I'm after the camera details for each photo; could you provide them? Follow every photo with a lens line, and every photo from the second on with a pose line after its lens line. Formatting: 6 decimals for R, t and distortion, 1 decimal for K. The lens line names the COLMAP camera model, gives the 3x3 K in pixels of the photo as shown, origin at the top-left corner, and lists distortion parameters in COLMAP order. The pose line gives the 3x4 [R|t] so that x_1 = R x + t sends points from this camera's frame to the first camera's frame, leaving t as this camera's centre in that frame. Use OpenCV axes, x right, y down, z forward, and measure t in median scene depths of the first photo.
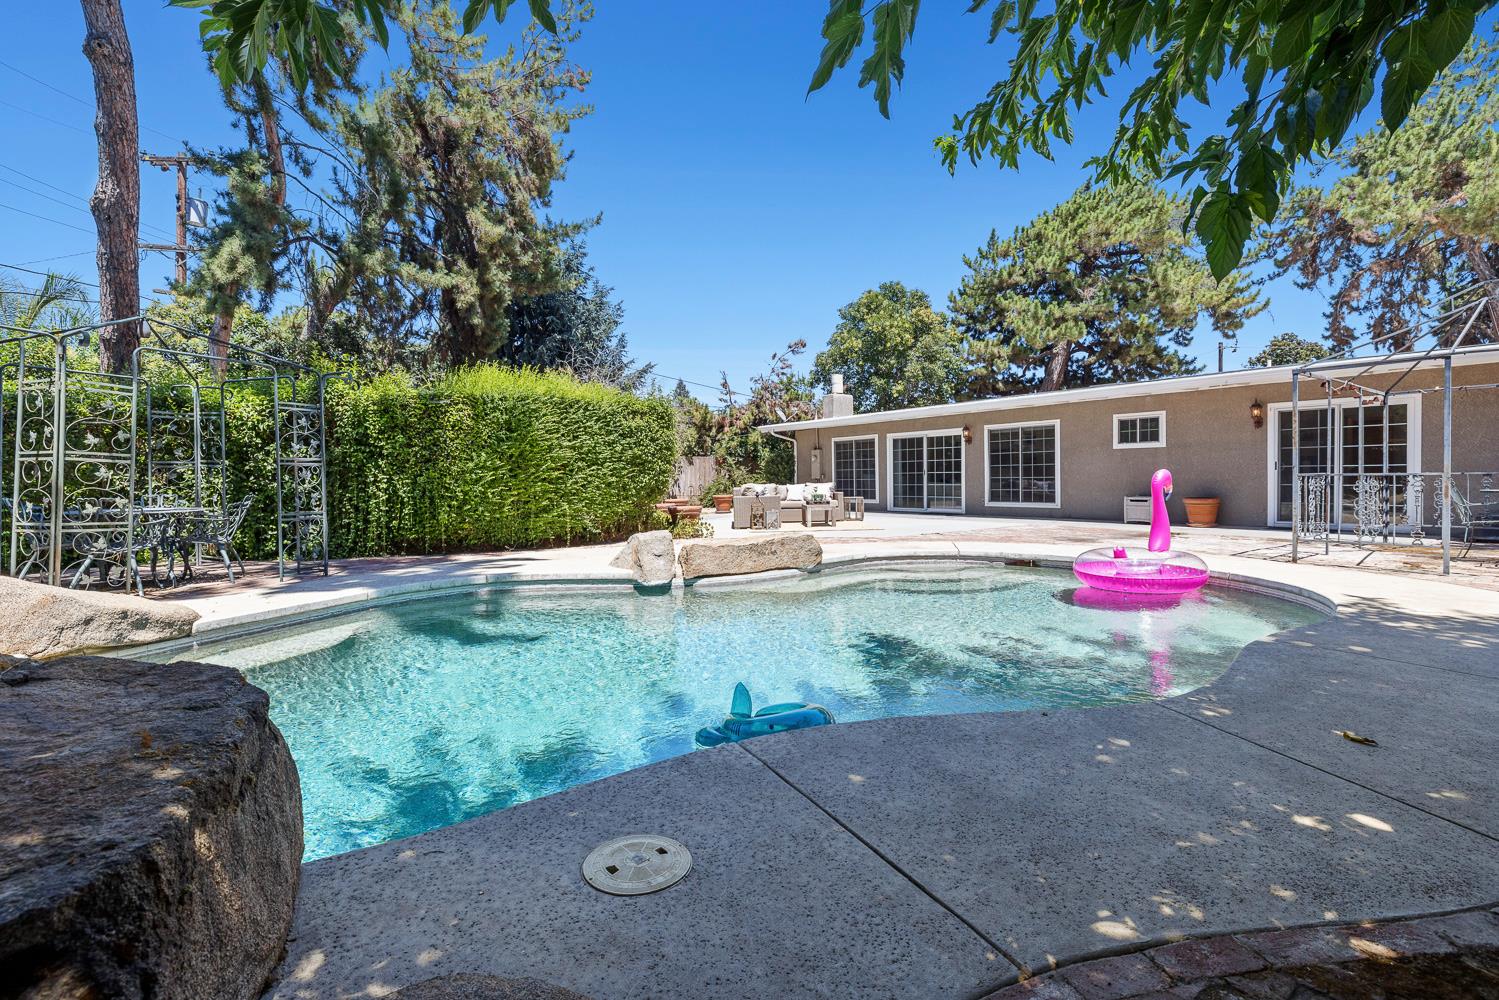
lens RADIAL K [[693.8, 0, 749.5], [0, 693.8, 500.0], [0, 0, 1]] dist [-0.000283, 0.000000]
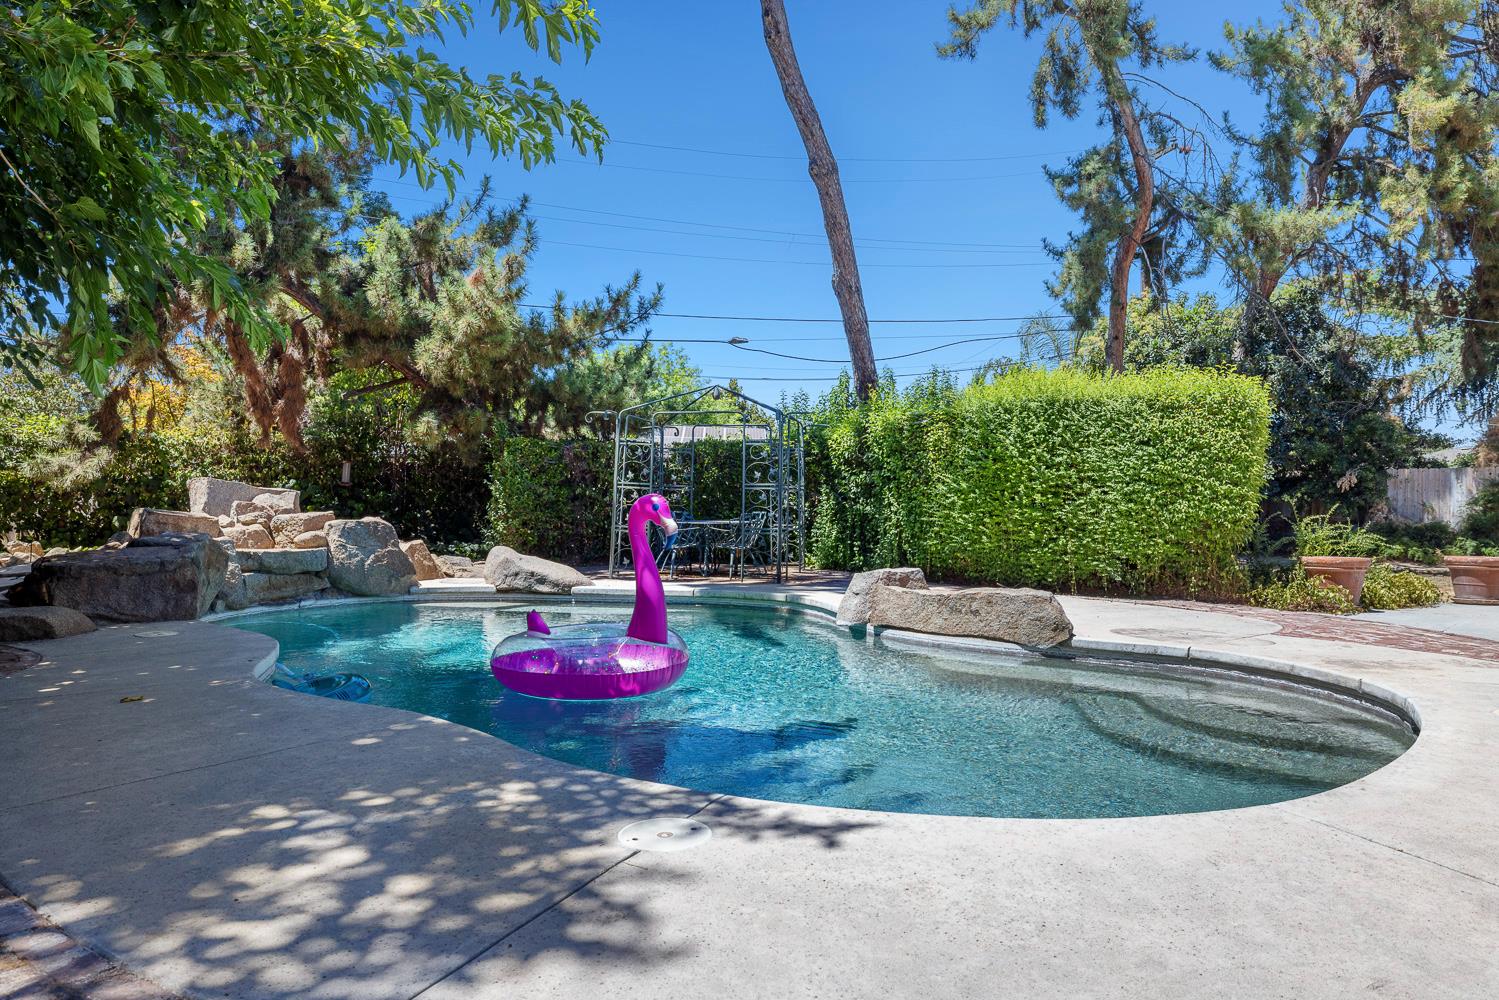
lens RADIAL K [[998.2, 0, 755.2], [0, 998.2, 503.9], [0, 0, 1]] dist [-0.000275, 0.000361]
pose [[0.213649, 0.015021, -0.976795, 0.826771], [-0.040495, 0.999159, 0.006507, -0.027419], [0.976071, 0.038165, 0.214078, 0.470277]]
